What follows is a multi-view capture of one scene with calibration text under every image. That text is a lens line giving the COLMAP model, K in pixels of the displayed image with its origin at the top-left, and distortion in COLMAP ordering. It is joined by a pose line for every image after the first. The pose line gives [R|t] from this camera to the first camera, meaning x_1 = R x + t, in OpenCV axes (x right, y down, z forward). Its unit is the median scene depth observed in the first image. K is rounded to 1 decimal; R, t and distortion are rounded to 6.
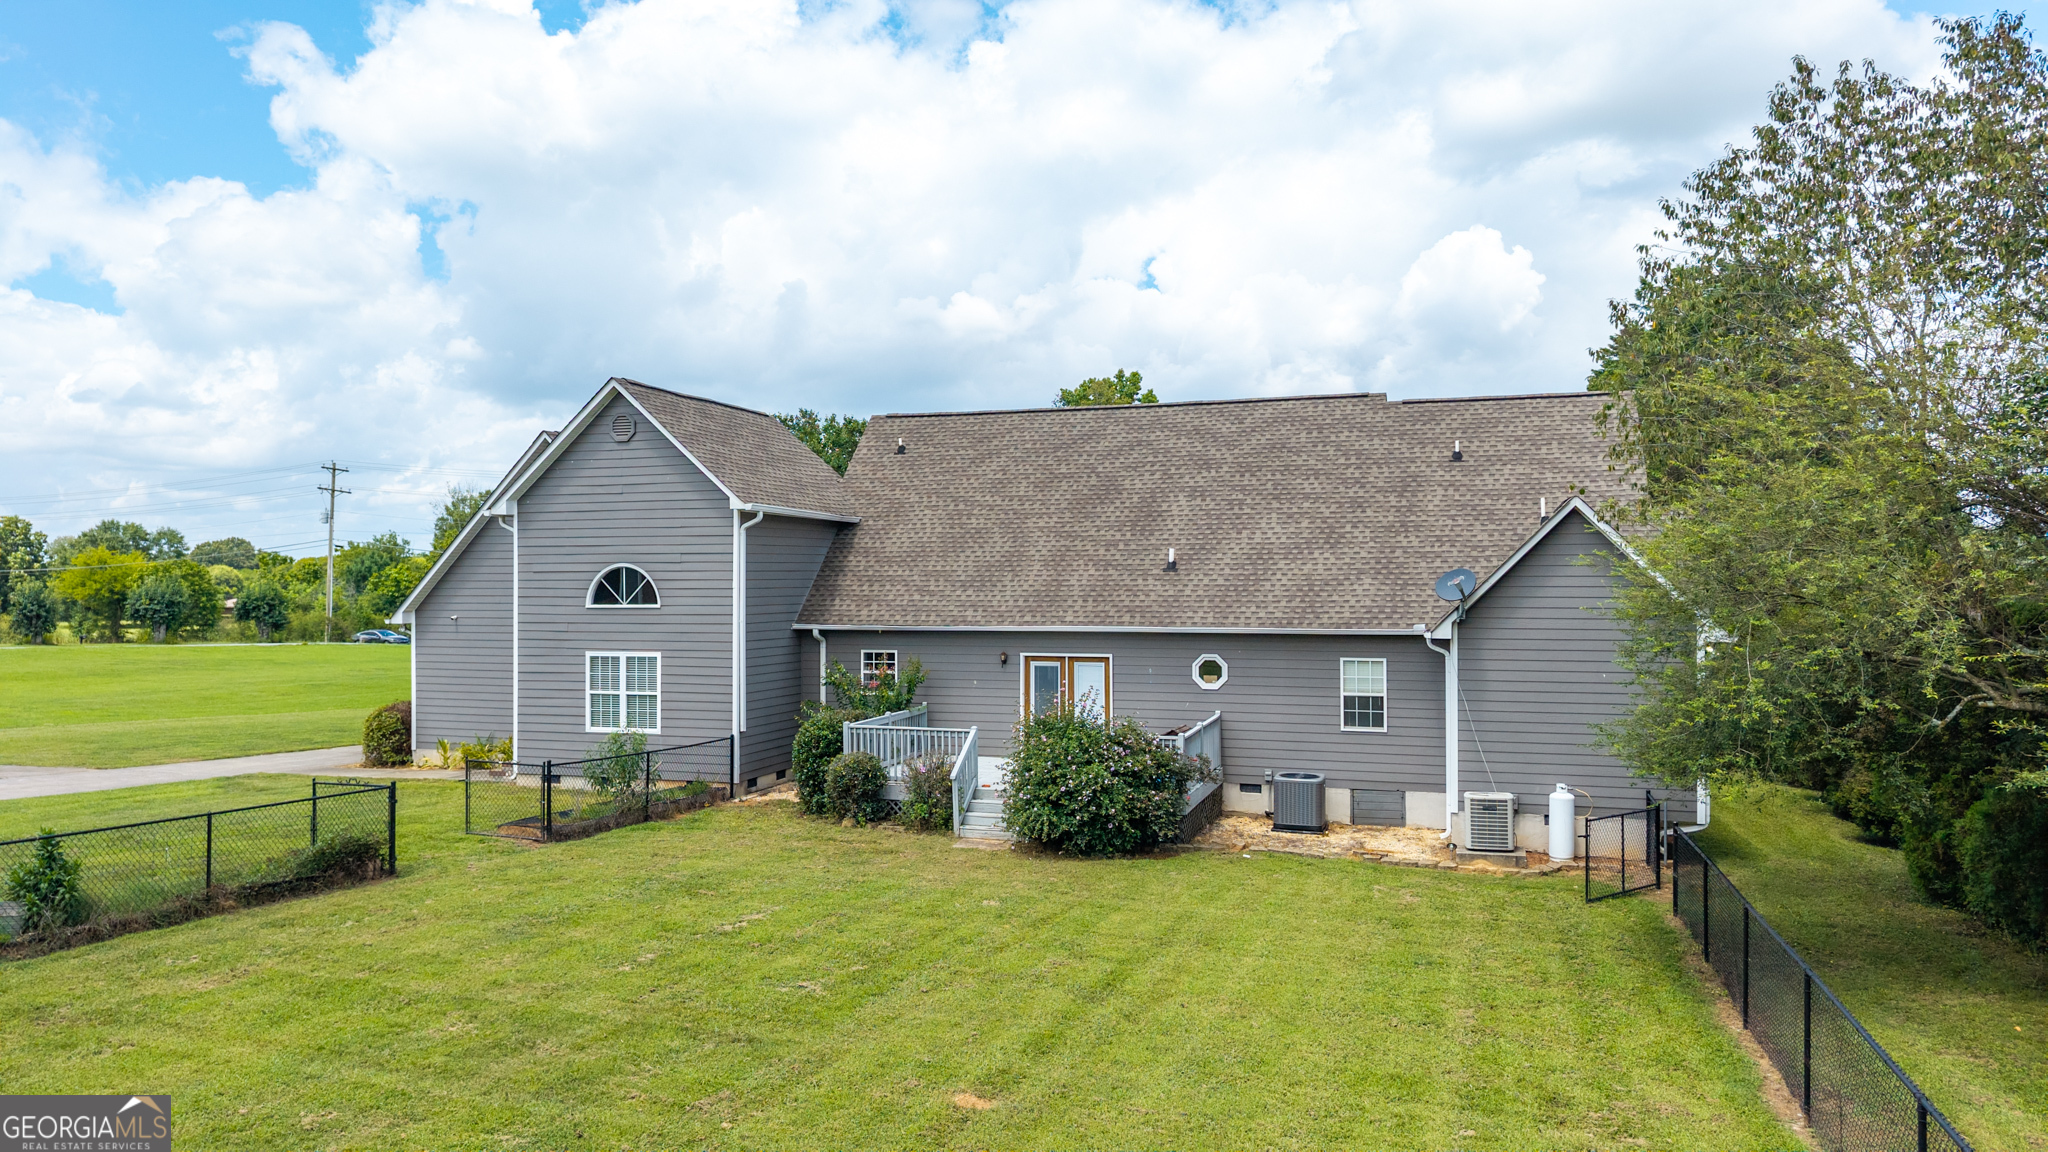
lens RADIAL K [[1356.8, 0, 1012.1], [0, 1356.8, 587.4], [0, 0, 1]] dist [0.009939, -0.000416]
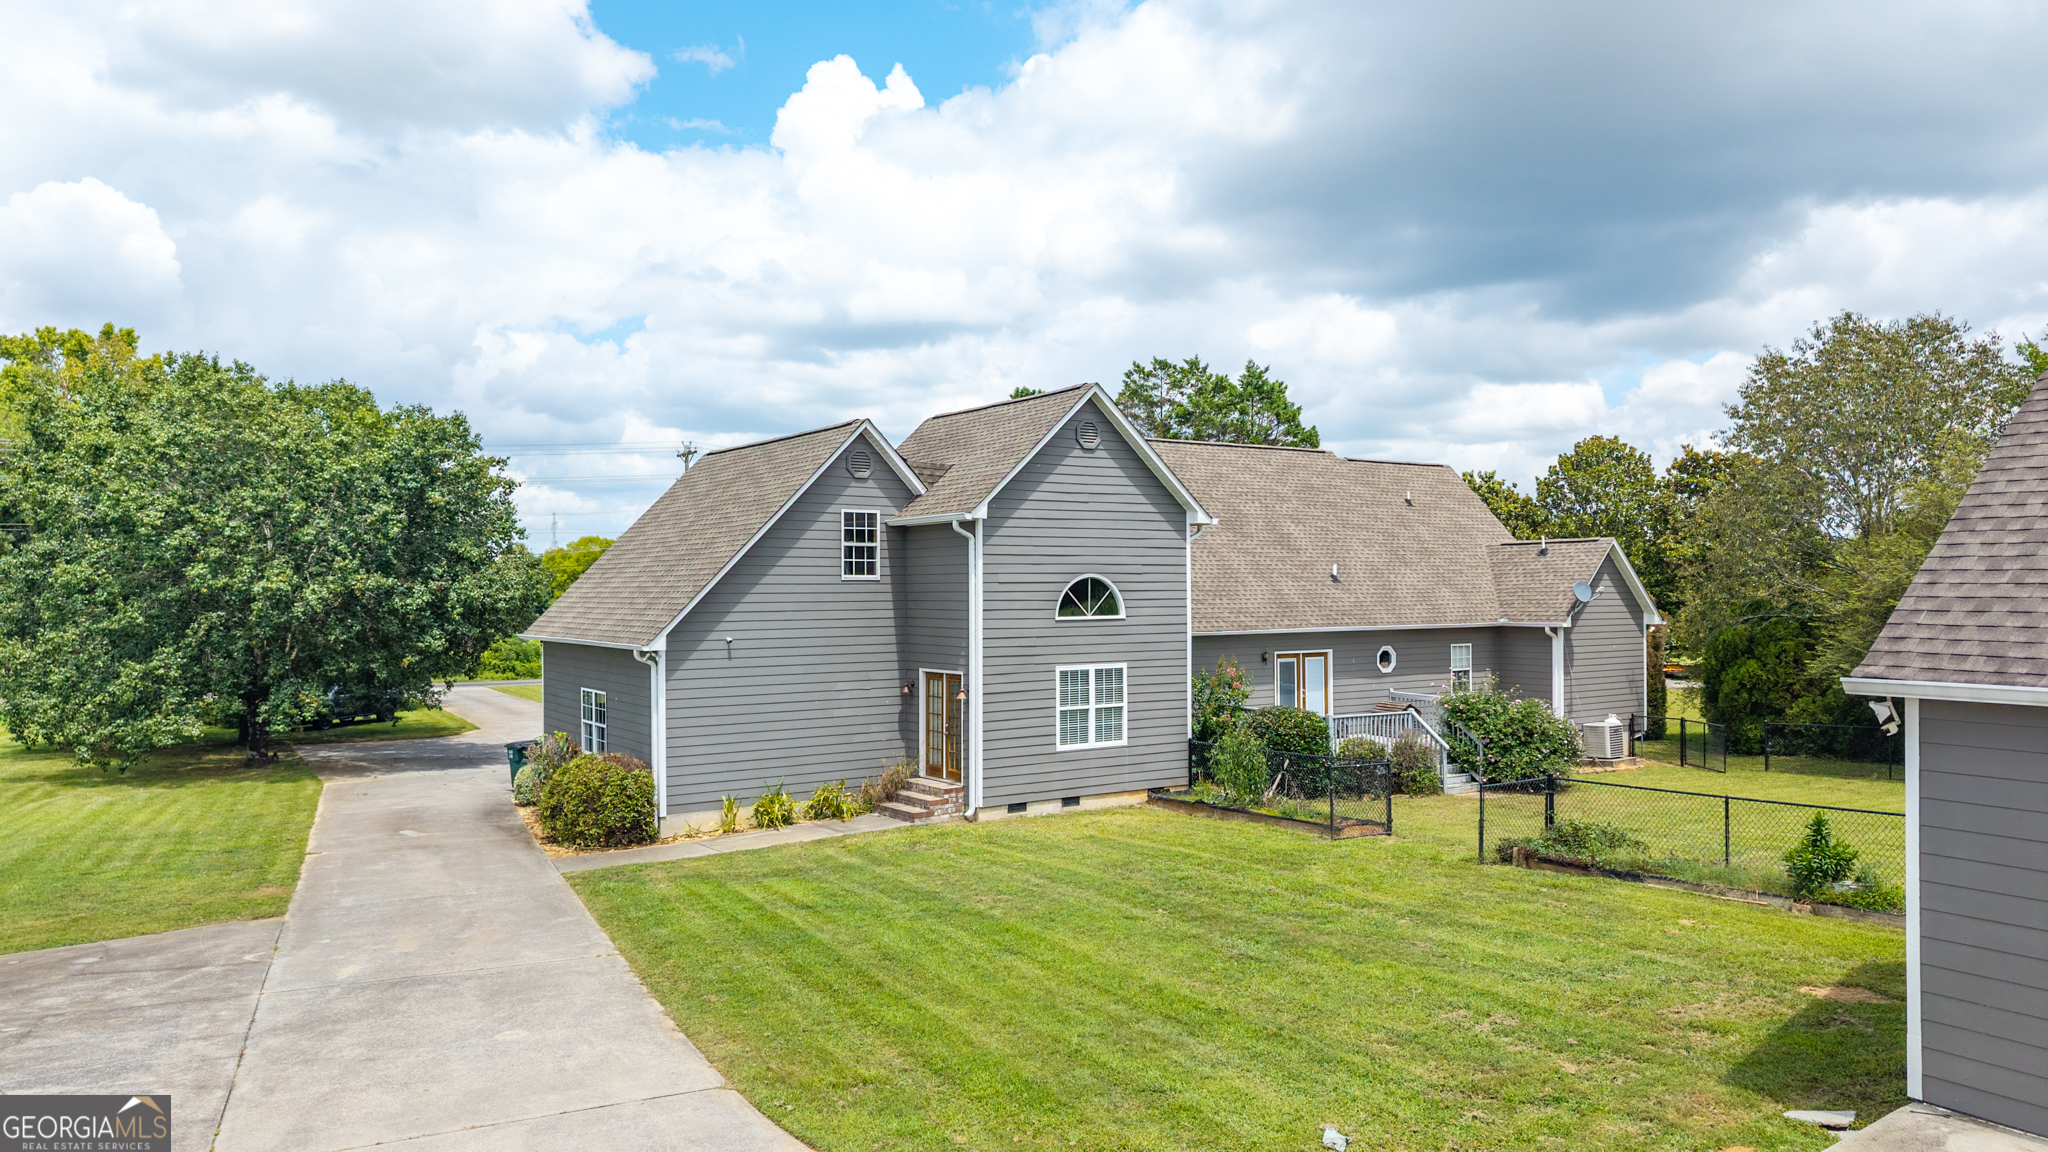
lens RADIAL K [[1356.8, 0, 1029.5], [0, 1356.8, 579.5], [0, 0, 1]] dist [0.009939, -0.000416]
pose [[0.600164, 0.007479, 0.799842, -1.086475], [0.007564, 0.999859, -0.015025, 0.000784], [-0.799841, 0.015067, 0.600022, 0.449960]]
